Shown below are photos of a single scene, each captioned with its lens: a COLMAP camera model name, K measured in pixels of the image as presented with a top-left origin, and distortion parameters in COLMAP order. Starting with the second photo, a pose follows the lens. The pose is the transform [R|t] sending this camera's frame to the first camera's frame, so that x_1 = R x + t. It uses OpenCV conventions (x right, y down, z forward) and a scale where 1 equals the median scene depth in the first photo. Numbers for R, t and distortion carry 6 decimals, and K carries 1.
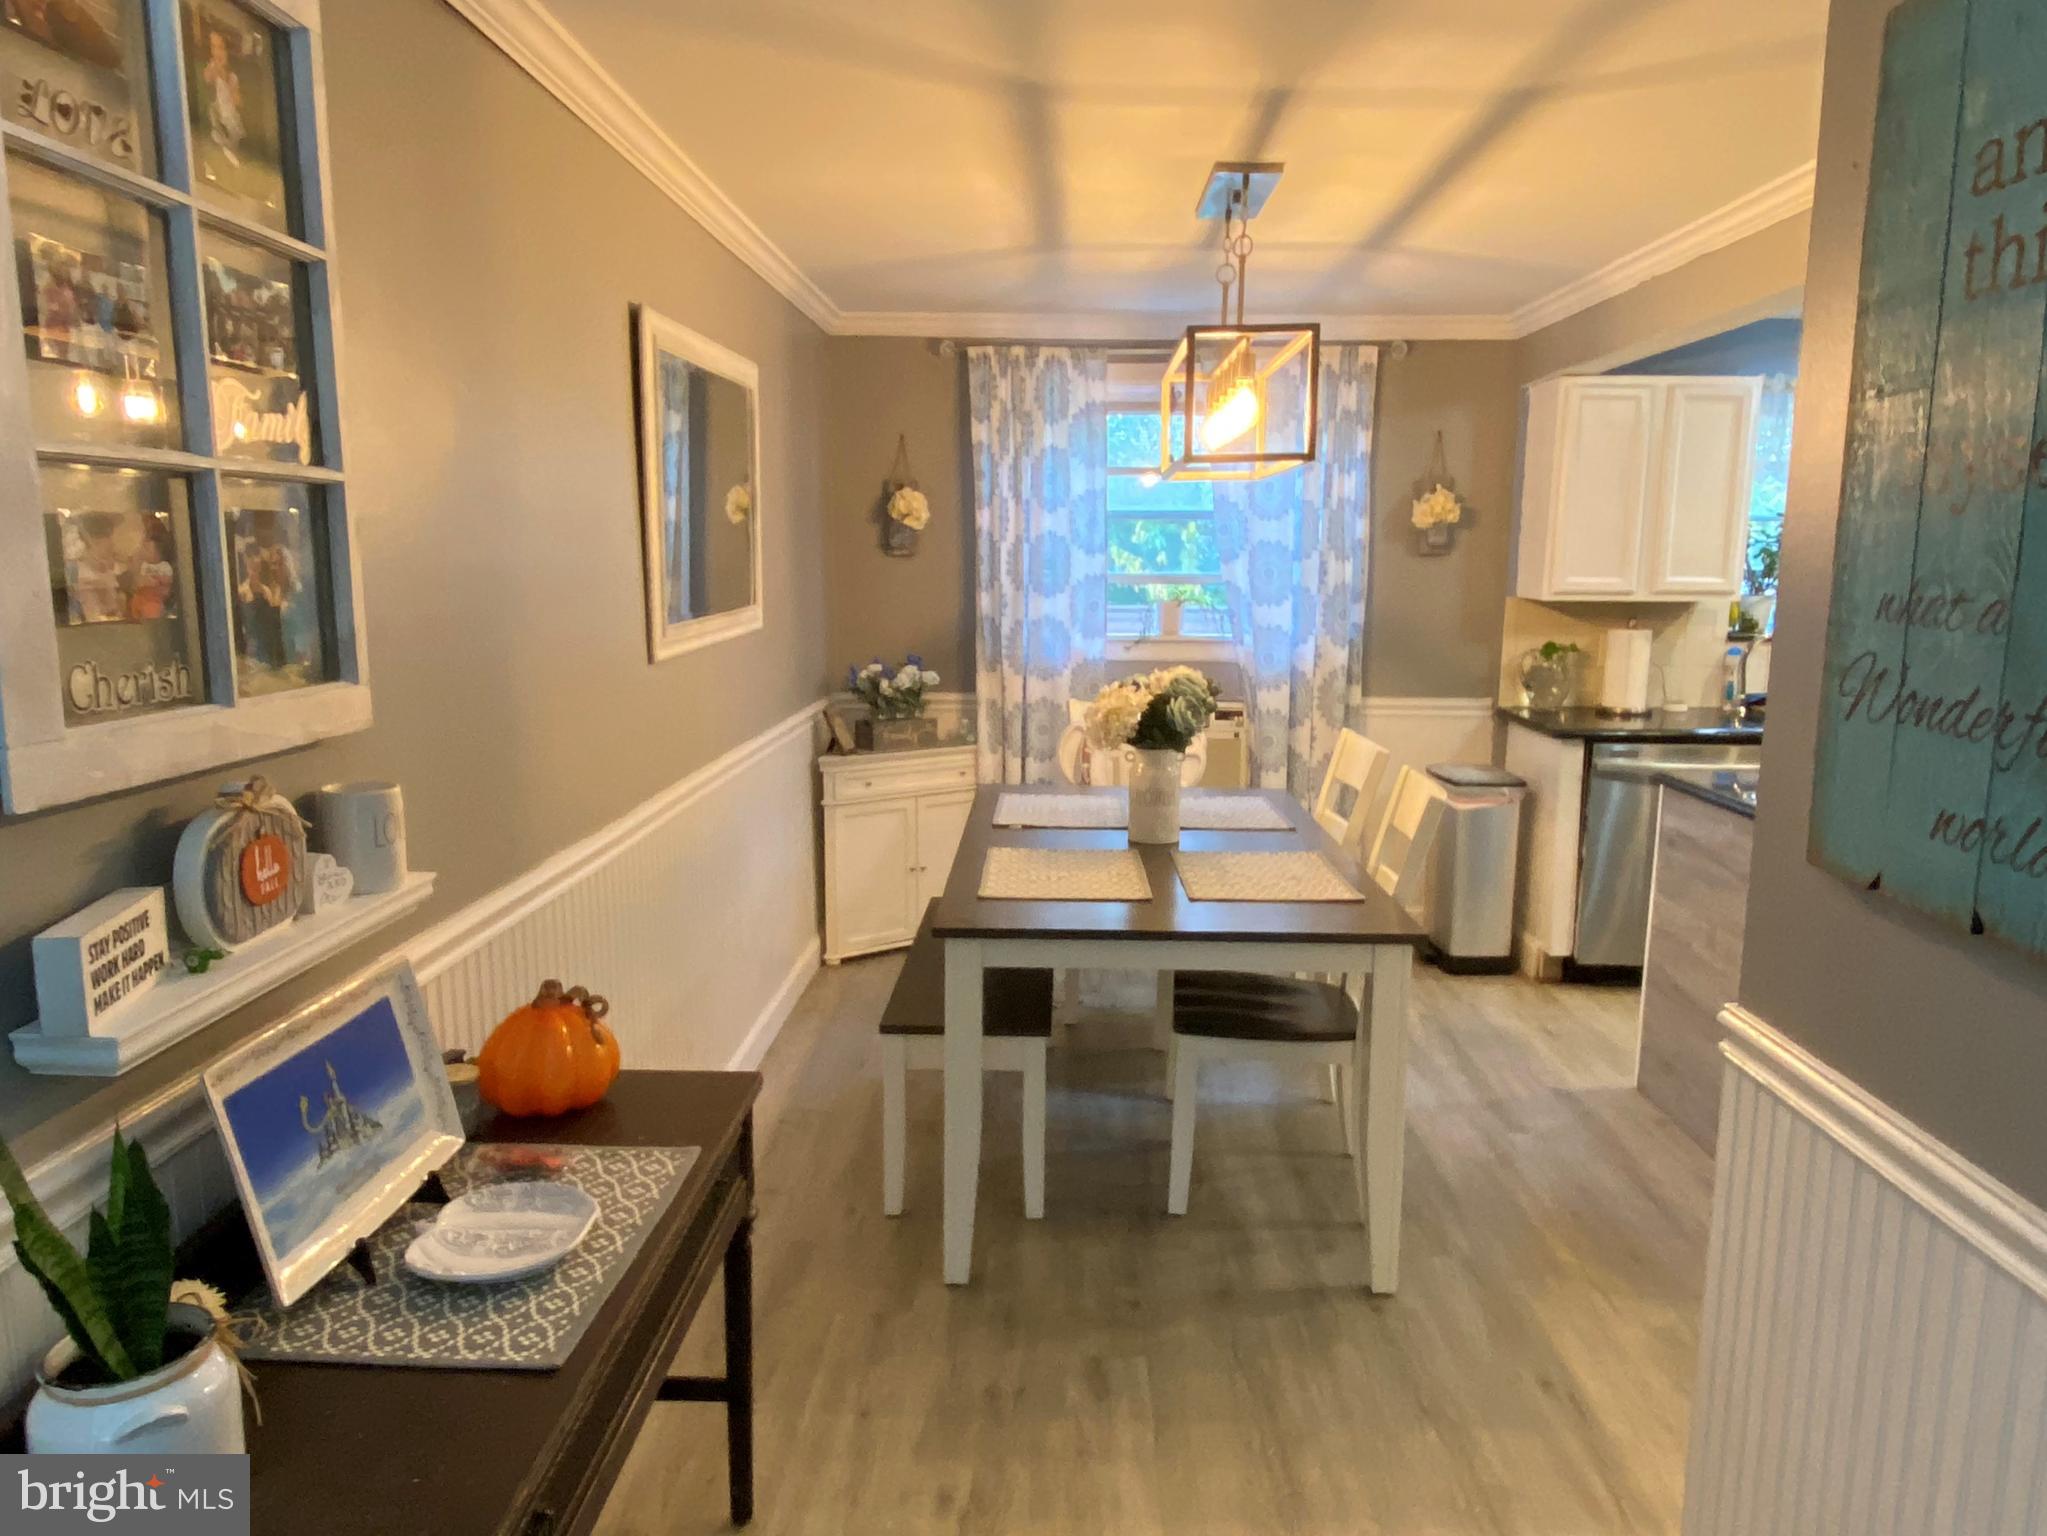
lens RADIAL K [[1339.7, 0, 1027.1], [0, 1339.7, 775.4], [0, 0, 1]] dist [0.006240, -0.005652]
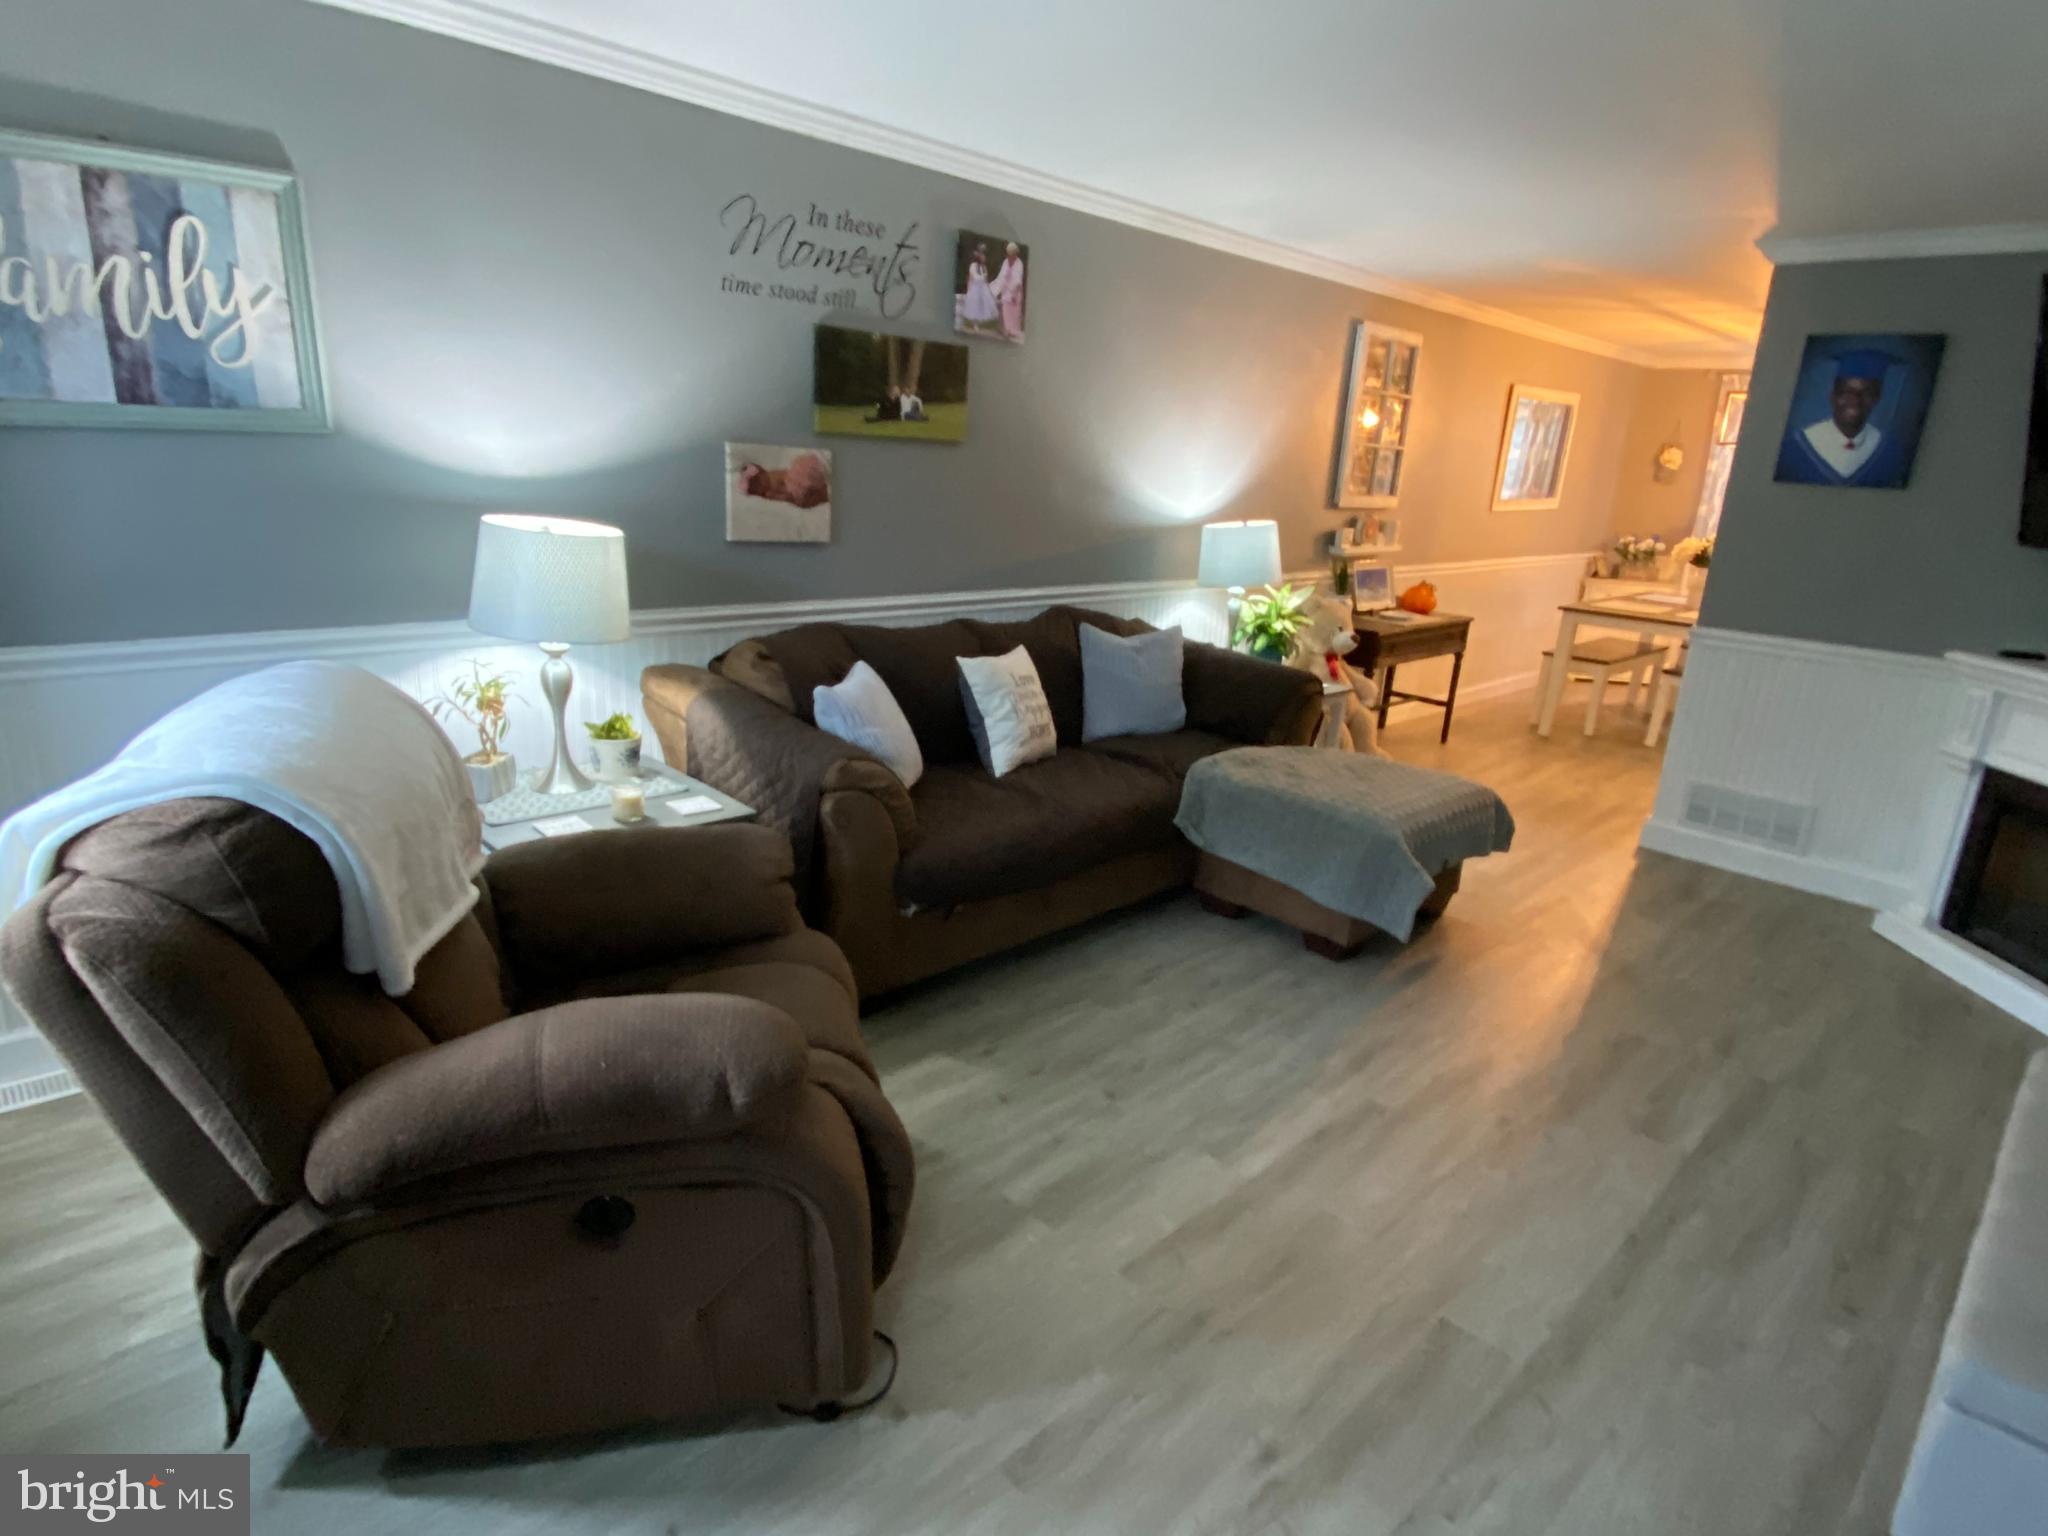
lens RADIAL K [[1079.6, 0, 1025.3], [0, 1079.6, 770.8], [0, 0, 1]] dist [0.000777, 0.000005]
pose [[0.709948, 0.235489, -0.663716, 0.953457], [-0.166863, 0.971849, 0.166330, 0.334670], [0.684201, -0.007336, 0.729257, -1.925570]]
